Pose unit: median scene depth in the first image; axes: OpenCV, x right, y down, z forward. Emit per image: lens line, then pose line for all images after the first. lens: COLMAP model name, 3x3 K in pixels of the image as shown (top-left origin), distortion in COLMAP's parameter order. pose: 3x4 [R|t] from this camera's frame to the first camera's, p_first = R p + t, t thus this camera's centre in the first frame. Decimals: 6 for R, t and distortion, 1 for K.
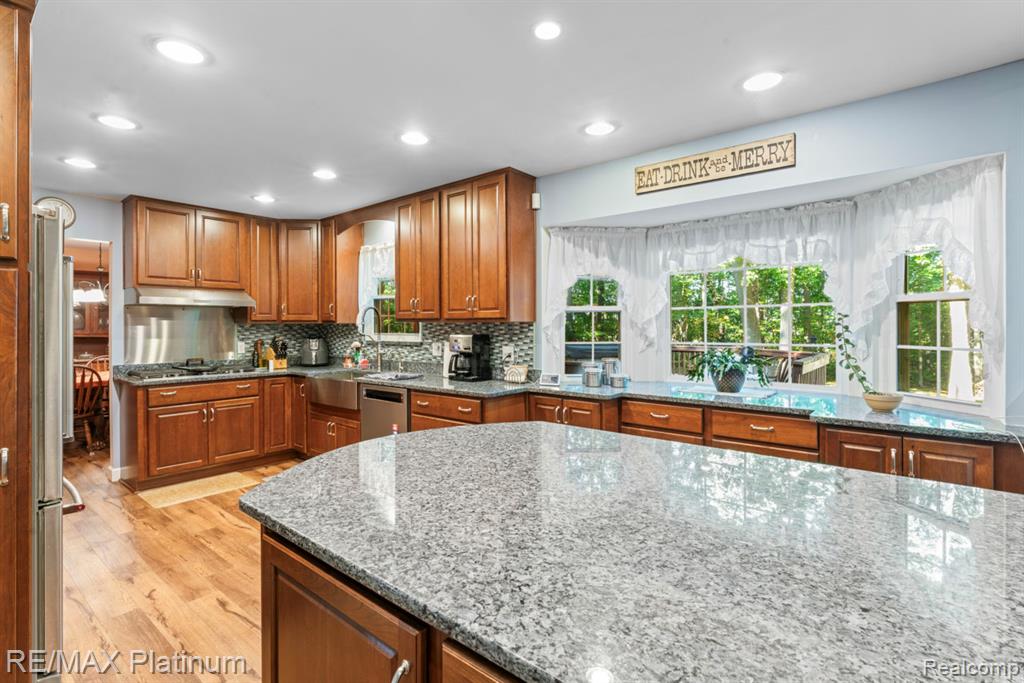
lens RADIAL K [[467.5, 0, 504.0], [0, 467.5, 332.2], [0, 0, 1]] dist [-0.001354, -0.000325]
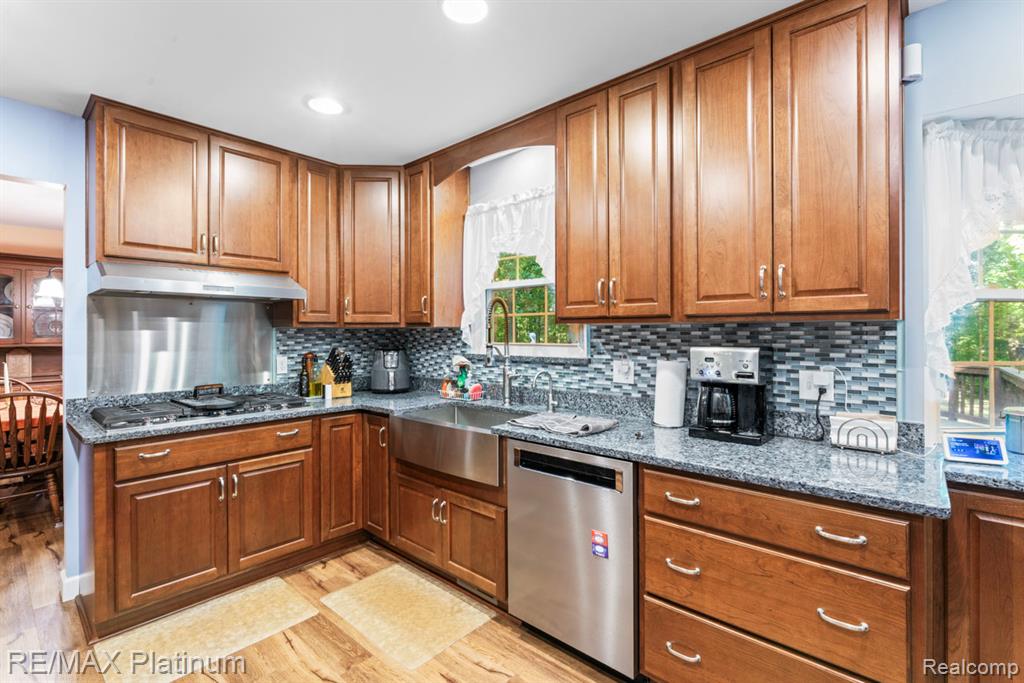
lens RADIAL K [[467.5, 0, 517.9], [0, 467.5, 337.5], [0, 0, 1]] dist [-0.001354, -0.000325]
pose [[0.999489, 0.000387, -0.031971, -0.241993], [-0.000529, 0.999990, -0.004410, -0.002393], [0.031969, 0.004425, 0.999479, 0.408479]]
